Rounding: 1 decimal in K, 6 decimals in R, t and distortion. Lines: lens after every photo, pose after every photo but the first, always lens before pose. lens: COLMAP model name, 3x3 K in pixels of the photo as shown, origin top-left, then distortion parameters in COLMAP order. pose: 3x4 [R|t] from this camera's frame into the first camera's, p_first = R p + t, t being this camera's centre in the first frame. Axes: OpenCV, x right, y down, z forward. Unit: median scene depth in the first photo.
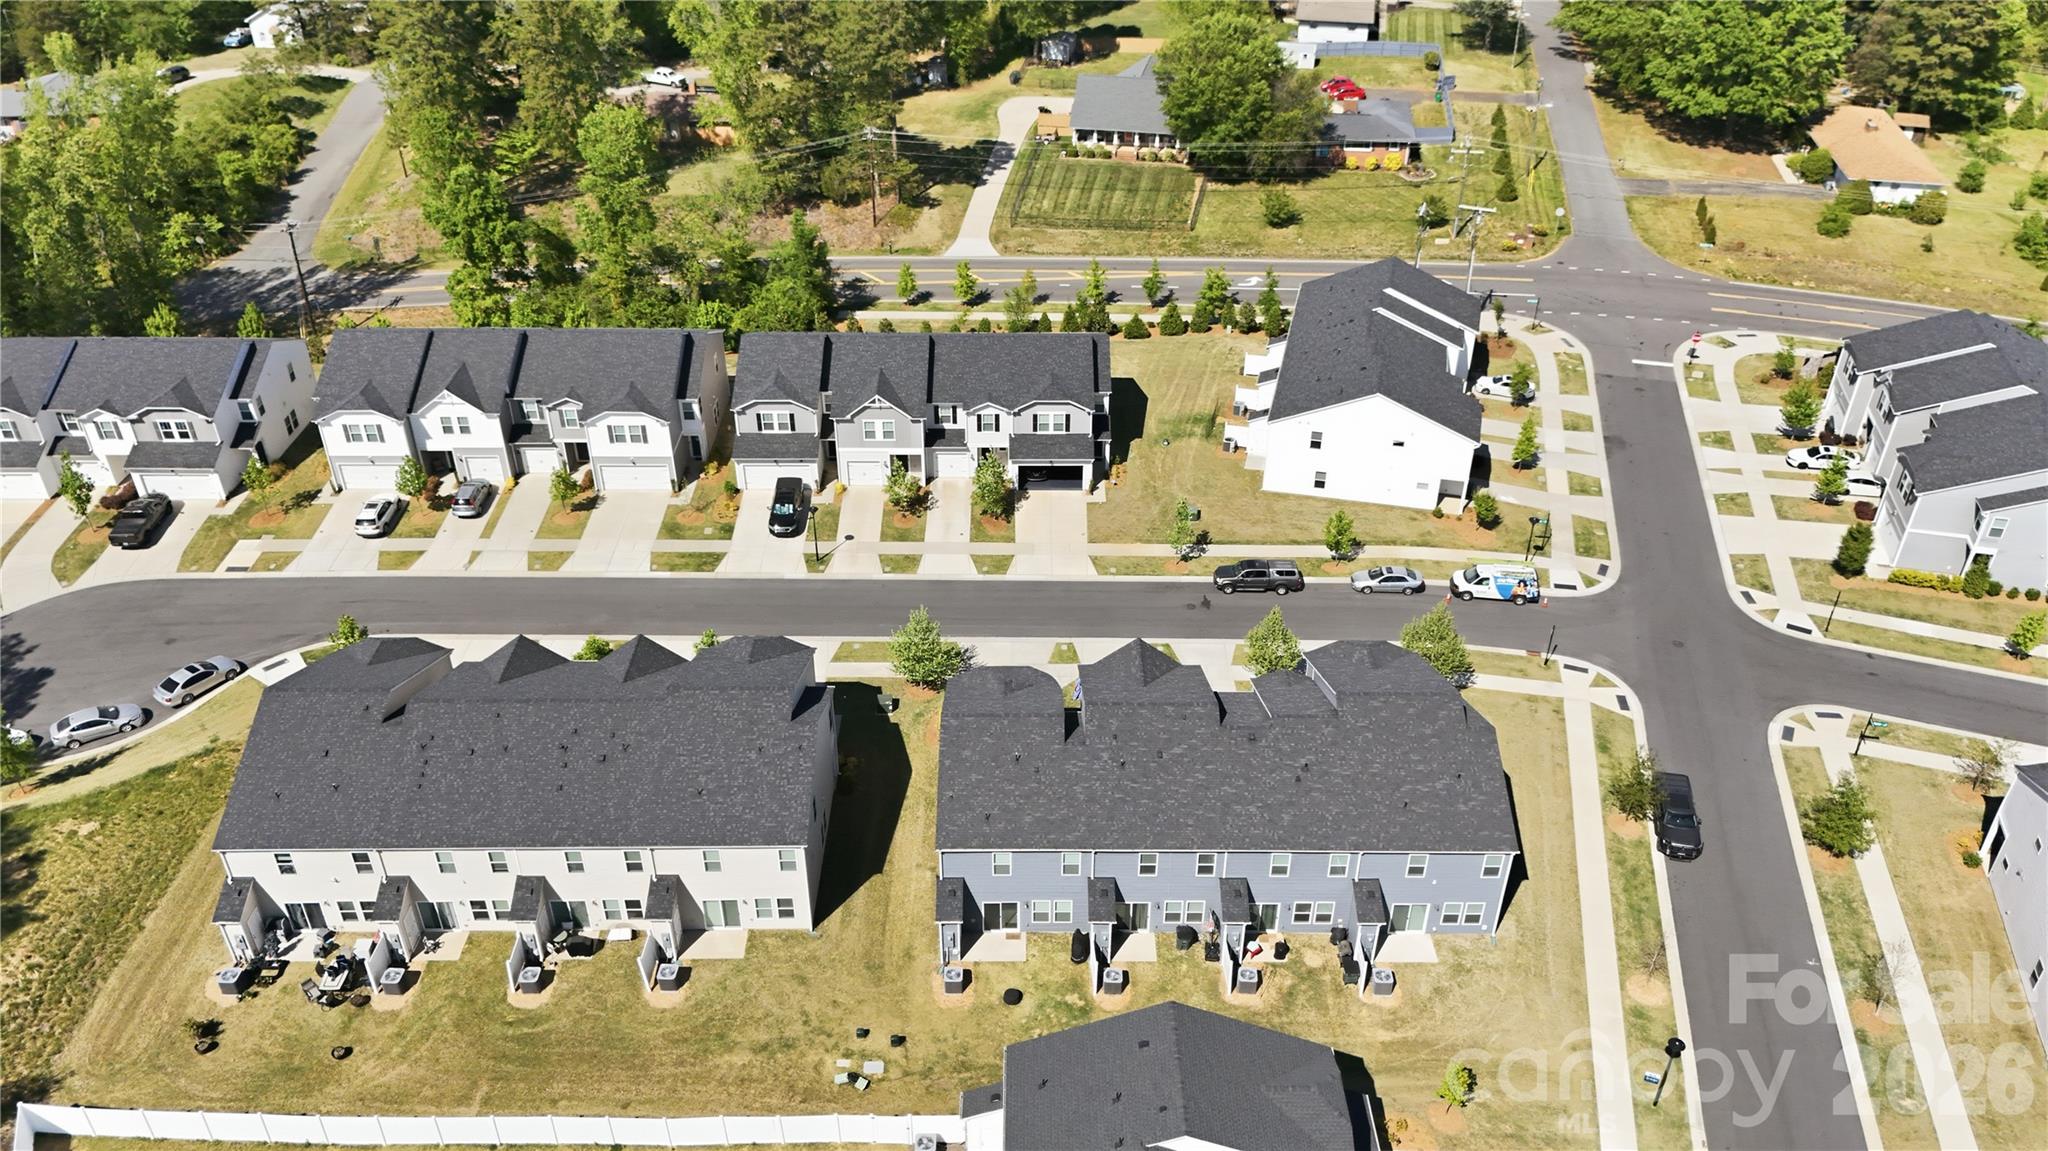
lens RADIAL K [[1524.3, 0, 1036.4], [0, 1524.3, 580.2], [0, 0, 1]] dist [0.030035, -0.004255]
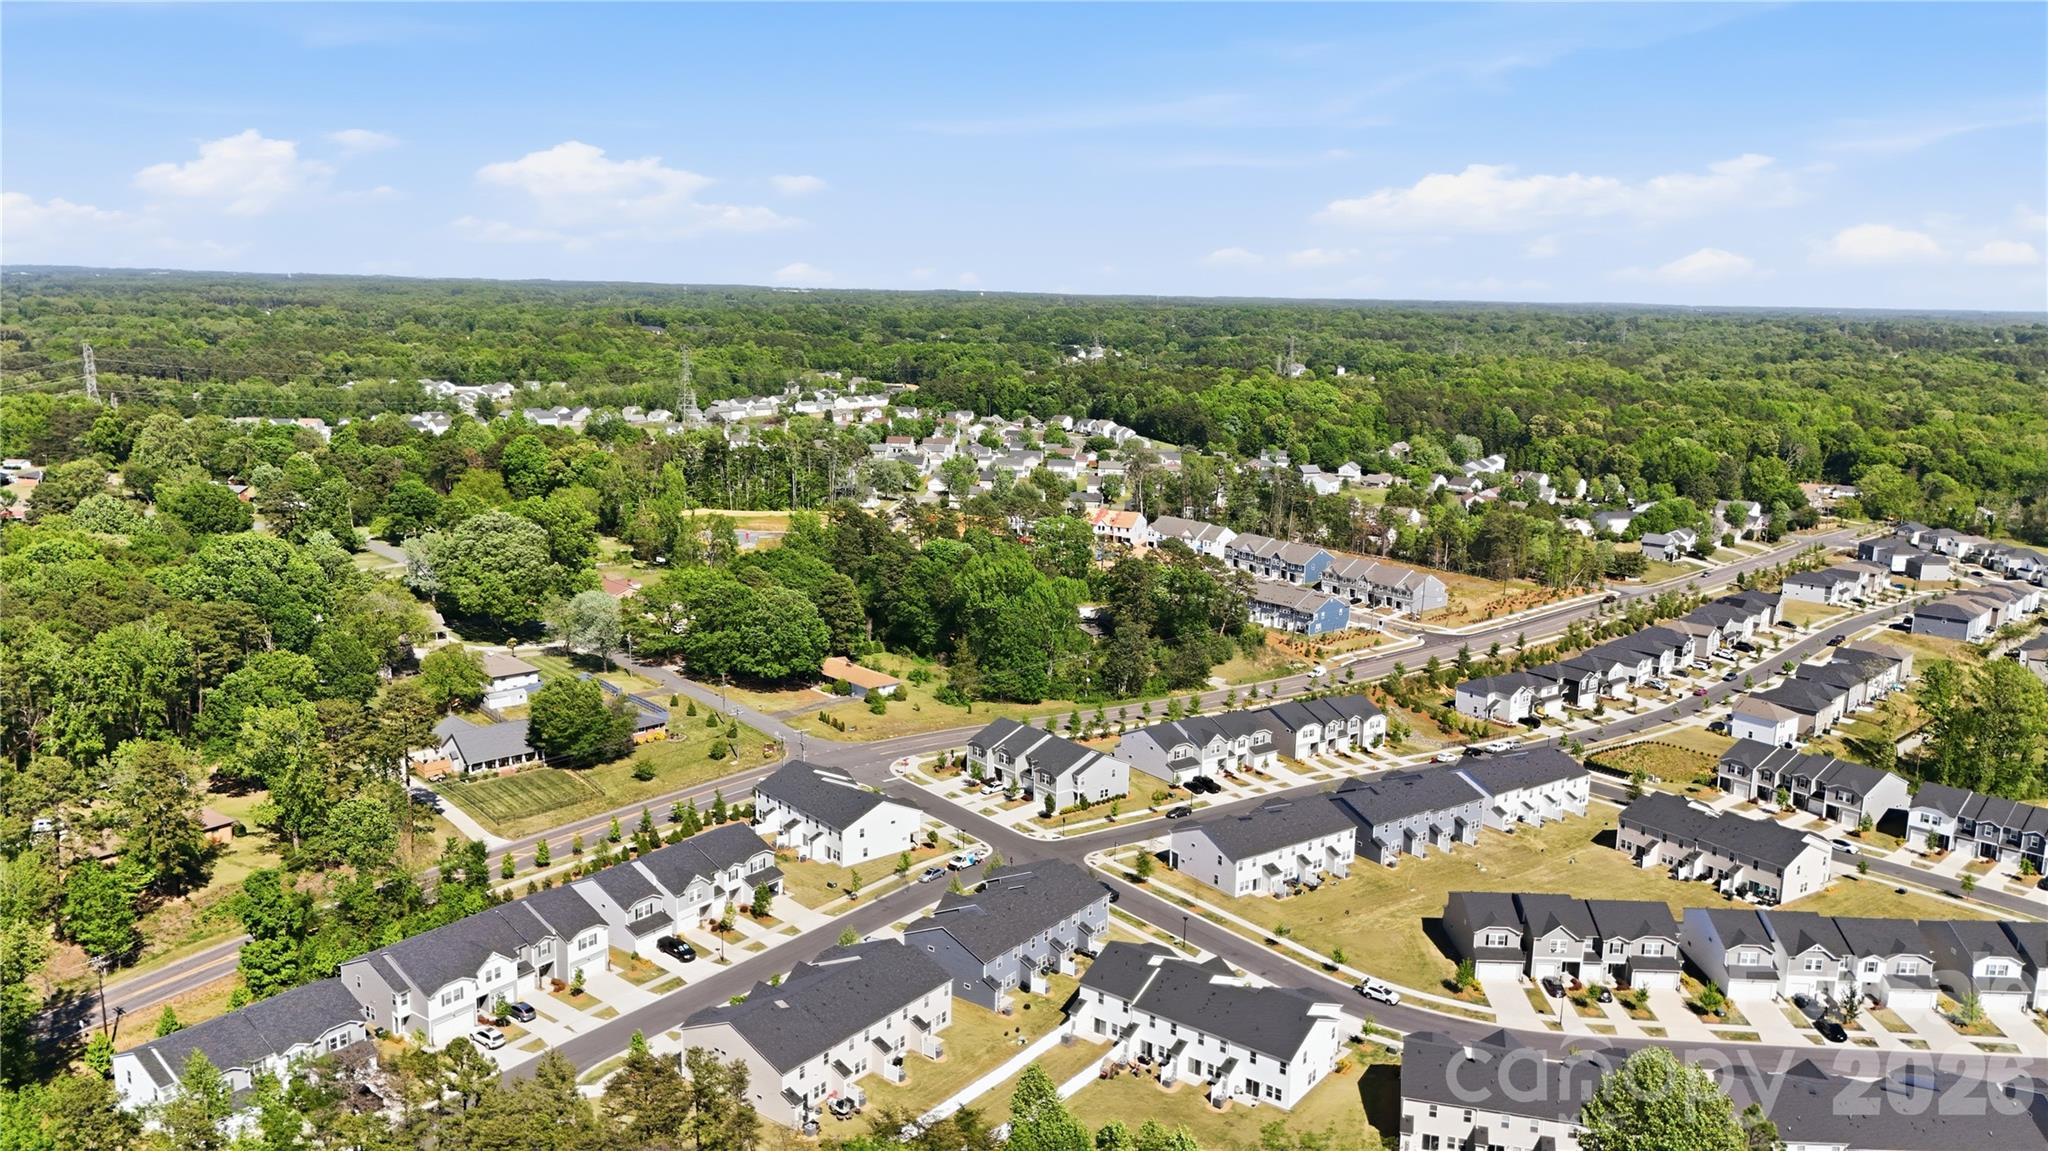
lens RADIAL K [[1524.3, 0, 1036.4], [0, 1524.3, 580.2], [0, 0, 1]] dist [0.030035, -0.004255]
pose [[0.581581, -0.142010, 0.800997, -1.093926], [0.430731, 0.889049, -0.155120, 0.023180], [-0.690097, 0.435229, 0.578223, -0.442093]]
